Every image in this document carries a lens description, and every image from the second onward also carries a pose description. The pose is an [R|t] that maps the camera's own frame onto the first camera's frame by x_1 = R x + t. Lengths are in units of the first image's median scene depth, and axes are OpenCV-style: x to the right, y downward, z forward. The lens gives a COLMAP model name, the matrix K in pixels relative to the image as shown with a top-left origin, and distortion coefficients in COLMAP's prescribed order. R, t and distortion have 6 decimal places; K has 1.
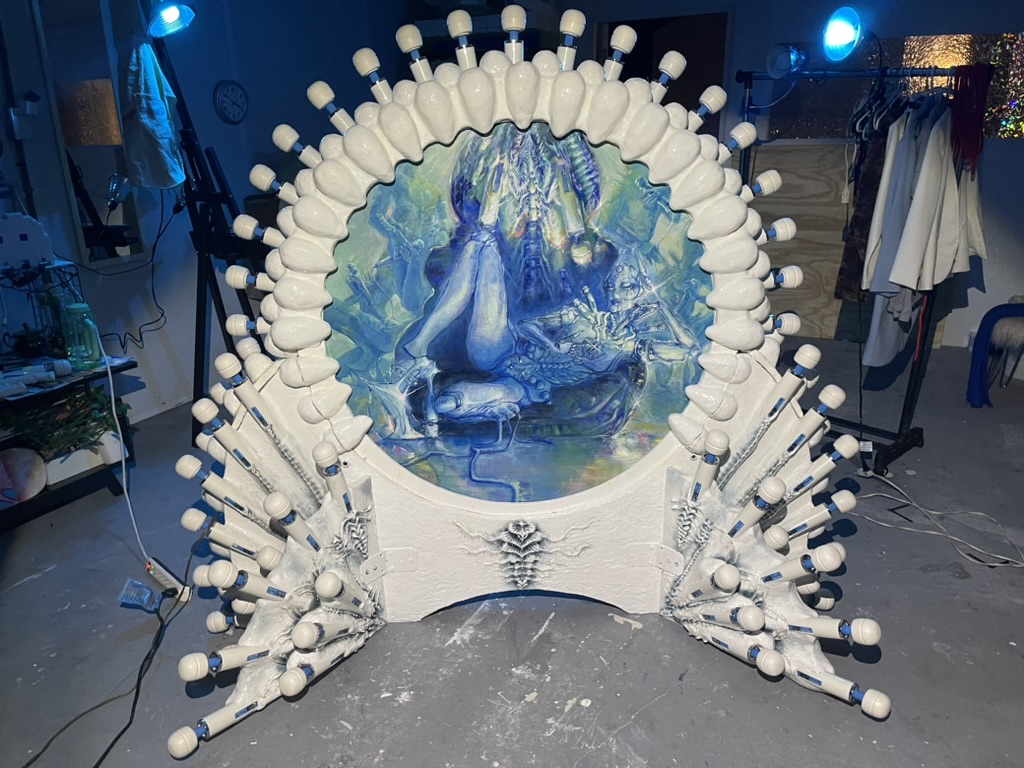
lens RADIAL K [[764.2, 0, 509.8], [0, 764.2, 386.1], [0, 0, 1]] dist [0.040066, -0.016672]
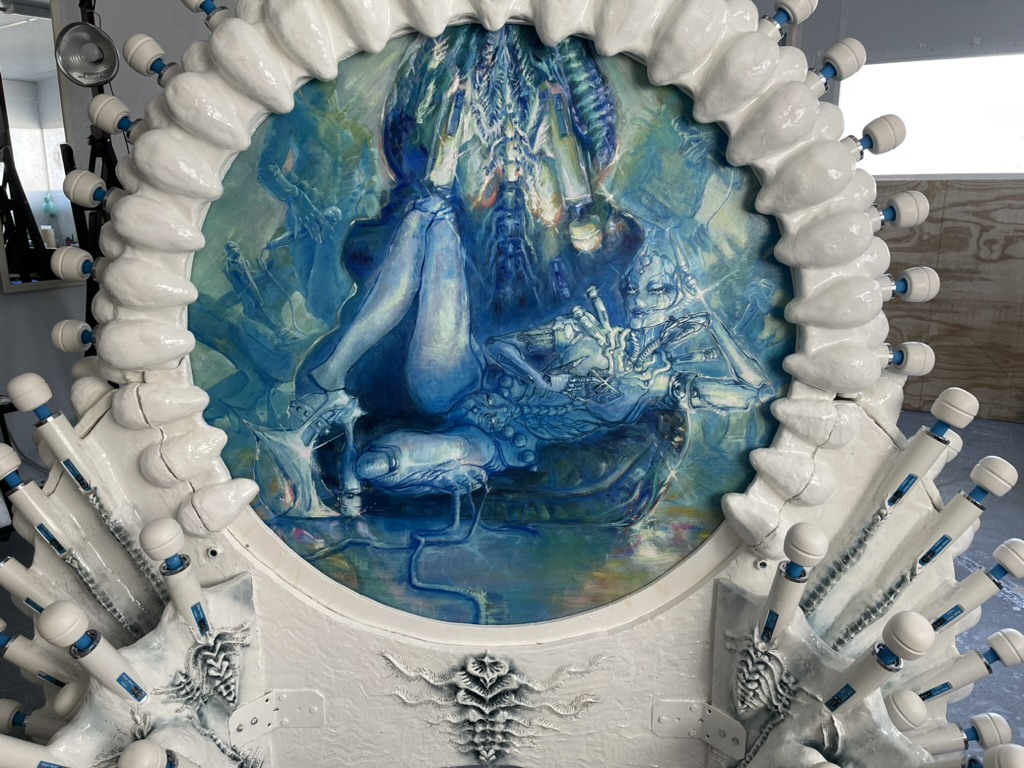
lens RADIAL K [[764.2, 0, 514.6], [0, 764.2, 380.2], [0, 0, 1]] dist [0.040066, -0.016672]
pose [[0.997921, 0.027924, -0.058079, 0.072695], [-0.034068, 0.993607, -0.107630, 0.018198], [0.054702, 0.109385, 0.992493, 0.364911]]
